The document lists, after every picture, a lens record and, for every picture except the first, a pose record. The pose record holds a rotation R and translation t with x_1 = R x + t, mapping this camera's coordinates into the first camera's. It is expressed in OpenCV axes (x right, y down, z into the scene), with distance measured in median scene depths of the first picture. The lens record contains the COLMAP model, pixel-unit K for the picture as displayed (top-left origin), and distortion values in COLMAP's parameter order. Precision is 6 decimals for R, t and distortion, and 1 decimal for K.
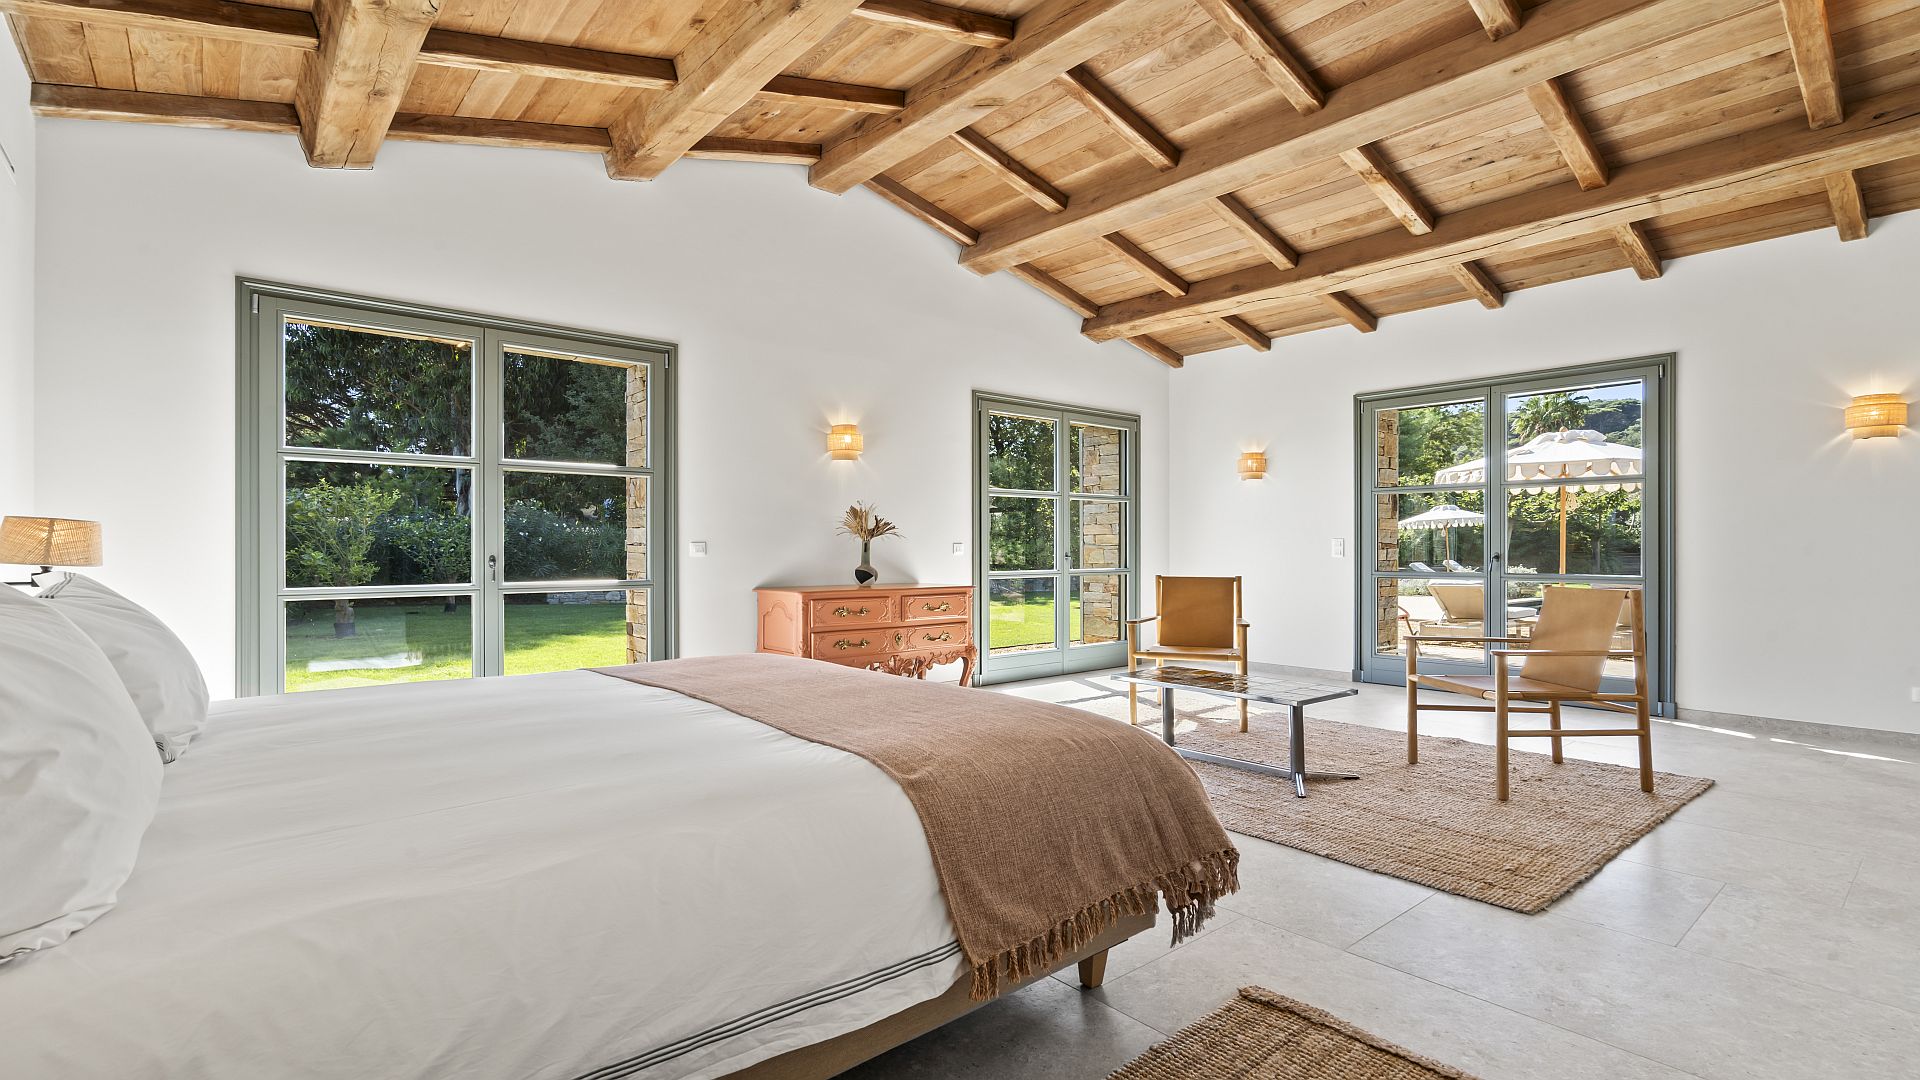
lens RADIAL K [[902.9, 0, 960.0], [0, 902.9, 540.0], [0, 0, 1]] dist [0.013212, 0.000232]
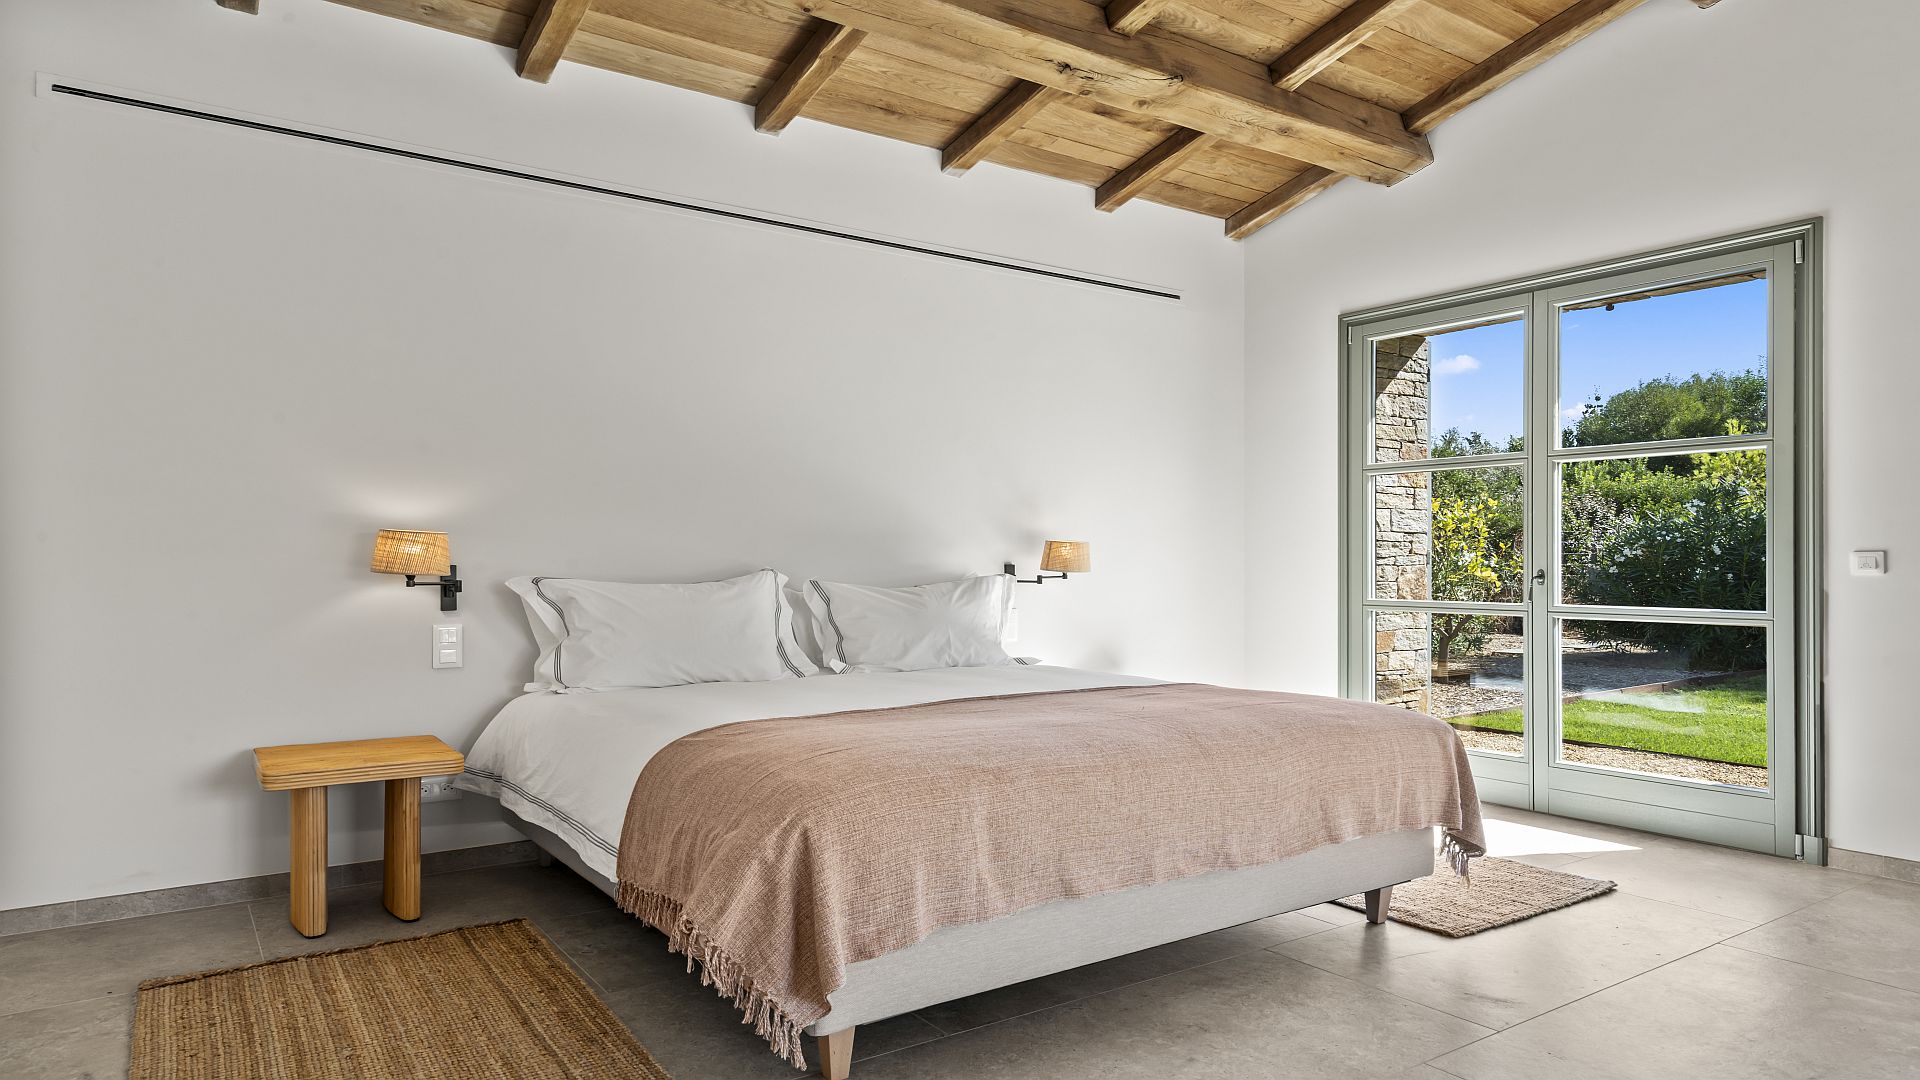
lens RADIAL K [[1166.5, 0, 964.6], [0, 1166.5, 536.8], [0, 0, 1]] dist [0.000151, -0.001048]
pose [[-0.100349, -0.020677, -0.994737, 0.344117], [0.007510, 0.999740, -0.021538, 0.003656], [0.994924, -0.009632, -0.100168, 0.359637]]
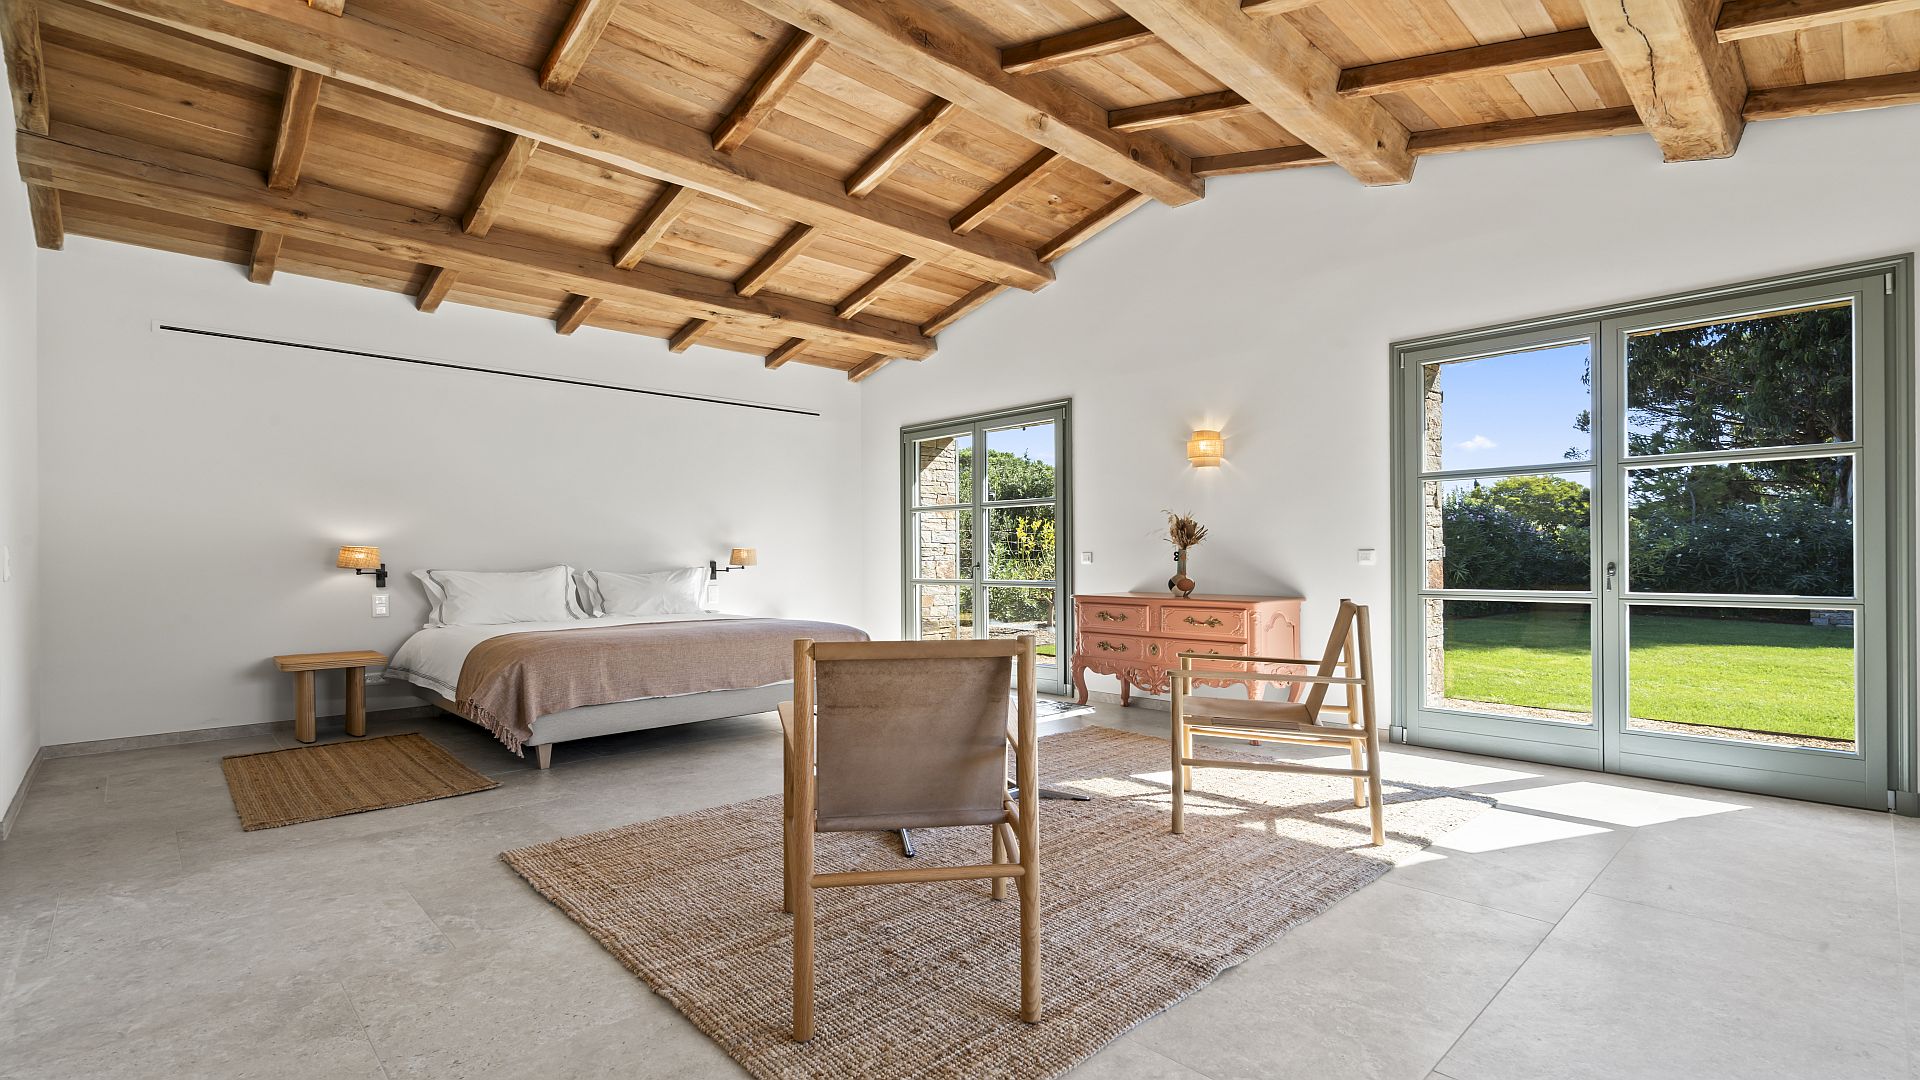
lens RADIAL K [[870.1, 0, 960.1], [0, 870.1, 549.8], [0, 0, 1]] dist [-0.003512, 0.000848]
pose [[0.050993, -0.009359, -0.998655, 0.651973], [0.014030, 0.999864, -0.008654, 0.004747], [0.998600, -0.013570, 0.051118, 0.557421]]
